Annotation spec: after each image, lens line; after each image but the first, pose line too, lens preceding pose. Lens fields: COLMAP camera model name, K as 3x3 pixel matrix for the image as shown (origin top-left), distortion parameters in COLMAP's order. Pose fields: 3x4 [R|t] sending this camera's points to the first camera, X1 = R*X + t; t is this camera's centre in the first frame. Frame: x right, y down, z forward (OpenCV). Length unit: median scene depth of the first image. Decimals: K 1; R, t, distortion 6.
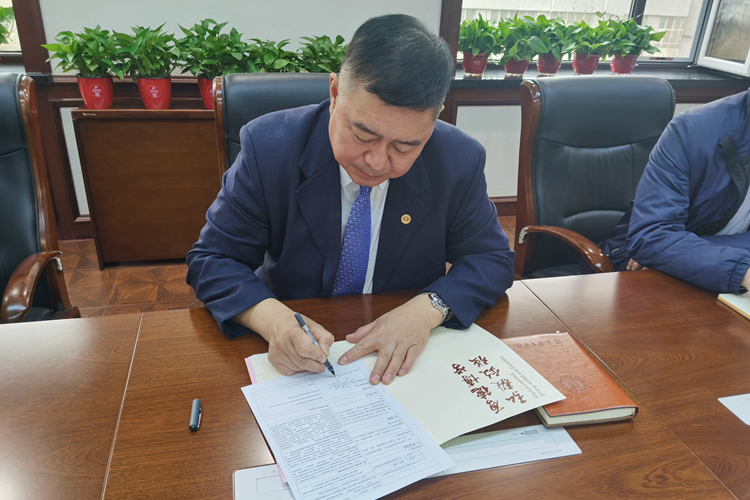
lens RADIAL K [[601.2, 0, 376.4], [0, 601.2, 230.7], [0, 0, 1]] dist [0.002560, -0.009413]
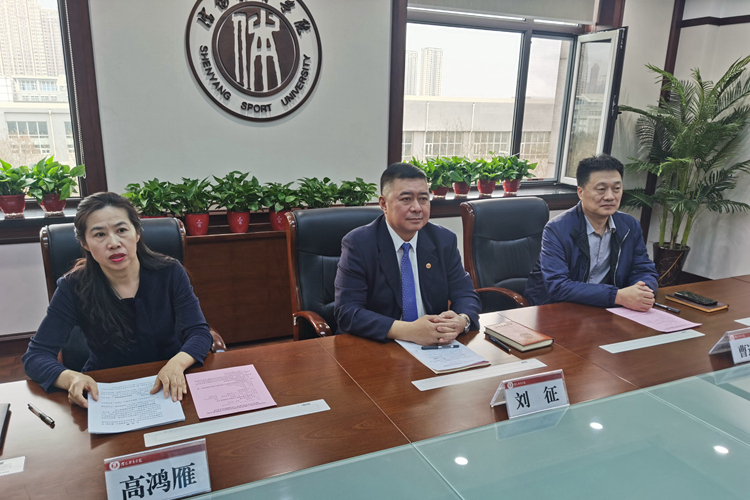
lens RADIAL K [[582.0, 0, 375.0], [0, 582.0, 250.0], [0, 0, 1]] dist [0.002068, -0.000838]
pose [[0.985069, -0.064968, 0.159430, -0.151055], [0.089992, 0.983785, -0.155139, 0.062960], [-0.146765, 0.167170, 0.974943, -0.297152]]
